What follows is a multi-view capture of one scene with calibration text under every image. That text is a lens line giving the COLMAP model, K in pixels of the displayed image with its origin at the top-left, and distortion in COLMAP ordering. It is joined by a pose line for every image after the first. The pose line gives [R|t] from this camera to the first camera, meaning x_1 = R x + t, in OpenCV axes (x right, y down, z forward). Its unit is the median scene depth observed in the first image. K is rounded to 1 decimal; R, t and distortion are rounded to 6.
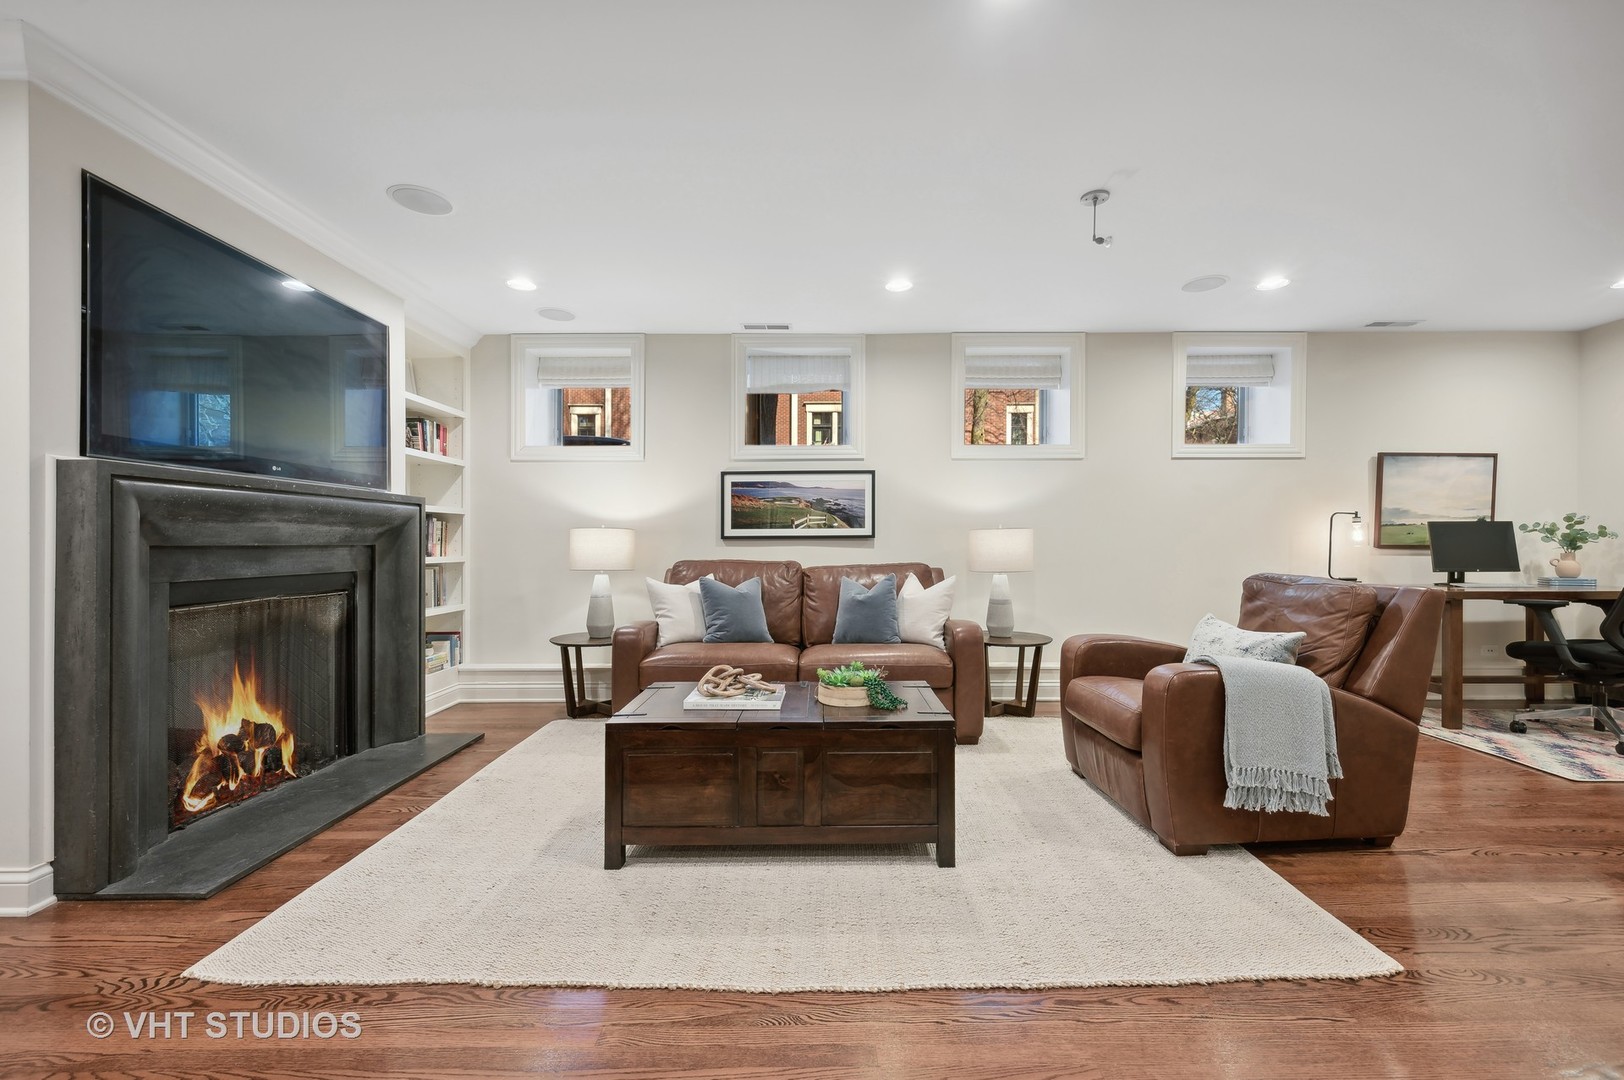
lens RADIAL K [[655.7, 0, 811.5], [0, 655.7, 546.1], [0, 0, 1]] dist [-0.005473, 0.001279]
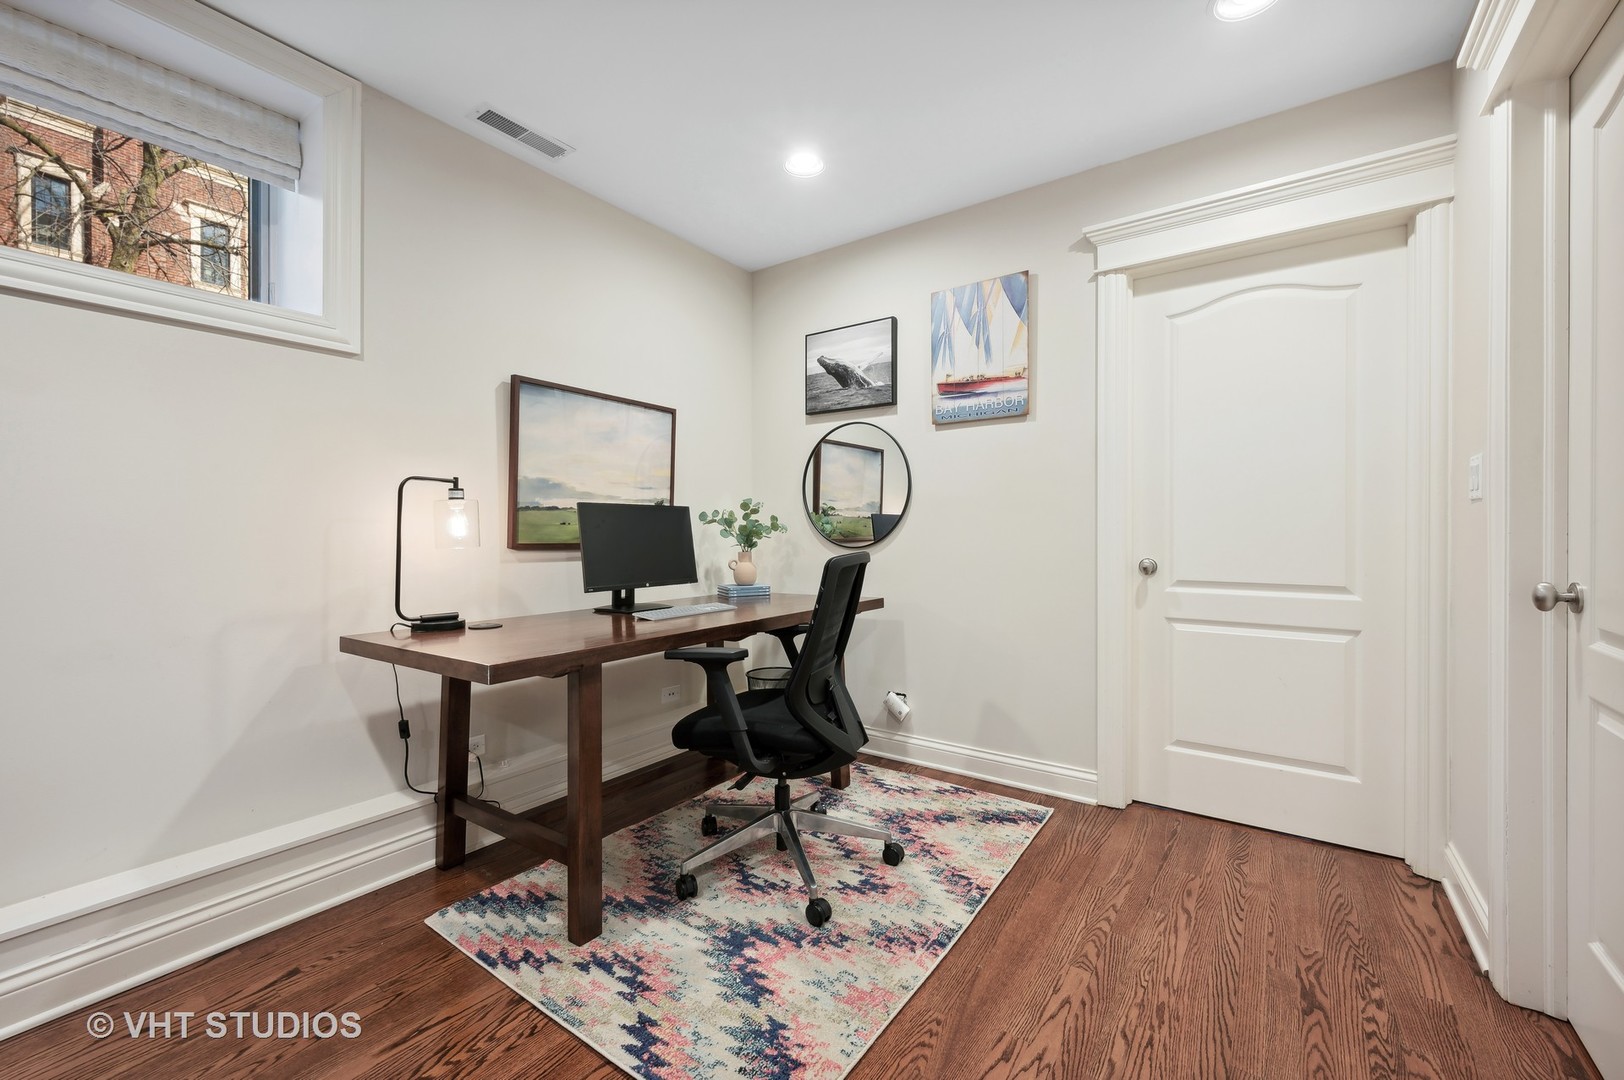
lens RADIAL K [[655.7, 0, 811.2], [0, 655.7, 534.4], [0, 0, 1]] dist [-0.005473, 0.001279]
pose [[0.572838, -0.003307, 0.819662, 0.585617], [0.008929, 0.999958, -0.002207, -0.007207], [-0.819620, 0.008583, 0.572843, 0.505389]]
